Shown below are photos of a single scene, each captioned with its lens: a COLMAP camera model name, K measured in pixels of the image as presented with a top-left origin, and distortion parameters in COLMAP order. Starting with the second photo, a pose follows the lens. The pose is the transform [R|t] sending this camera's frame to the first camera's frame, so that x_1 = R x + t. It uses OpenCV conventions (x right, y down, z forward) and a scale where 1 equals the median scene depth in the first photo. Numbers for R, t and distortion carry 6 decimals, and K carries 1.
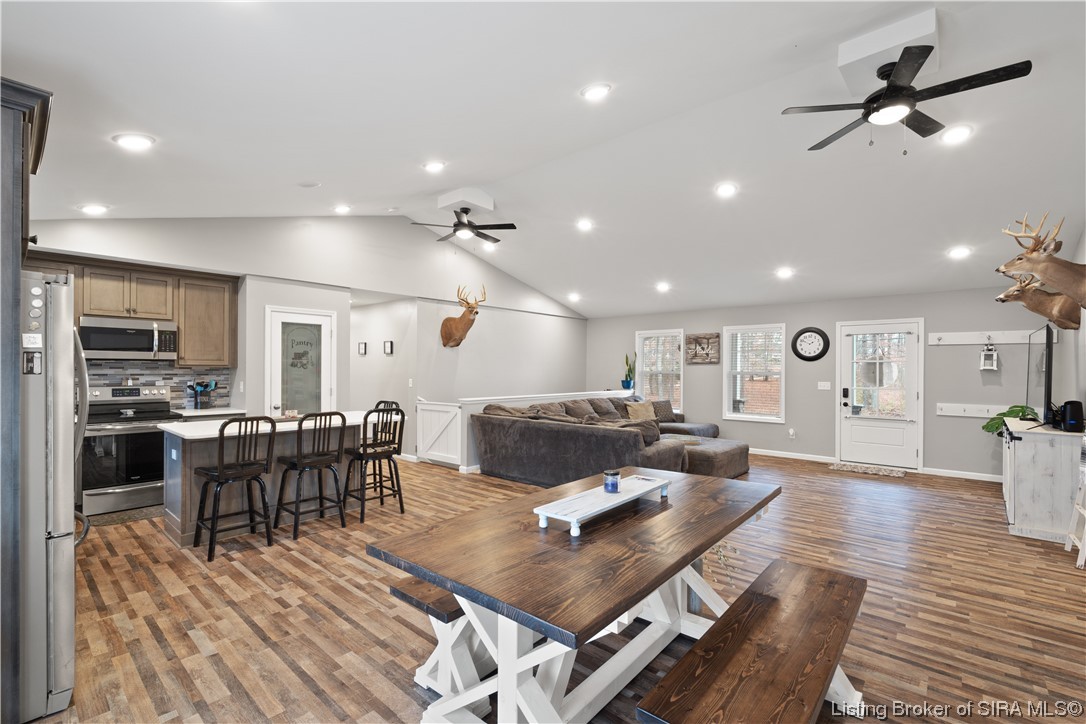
lens RADIAL K [[479.8, 0, 537.6], [0, 479.8, 364.9], [0, 0, 1]] dist [-0.004857, -0.000184]
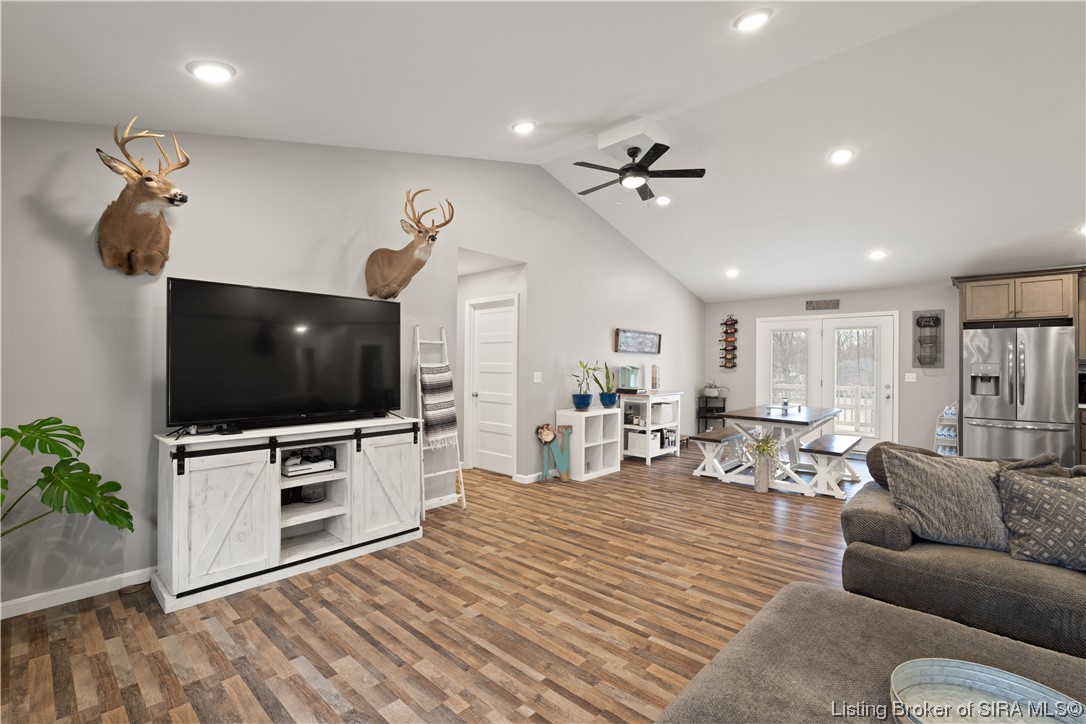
lens RADIAL K [[479.8, 0, 543.3], [0, 479.8, 361.5], [0, 0, 1]] dist [-0.004857, -0.000184]
pose [[-0.999873, -0.012870, 0.009353, 0.540133], [-0.012988, 0.999836, -0.012653, 0.026602], [-0.009189, -0.012772, -0.999876, 1.342582]]
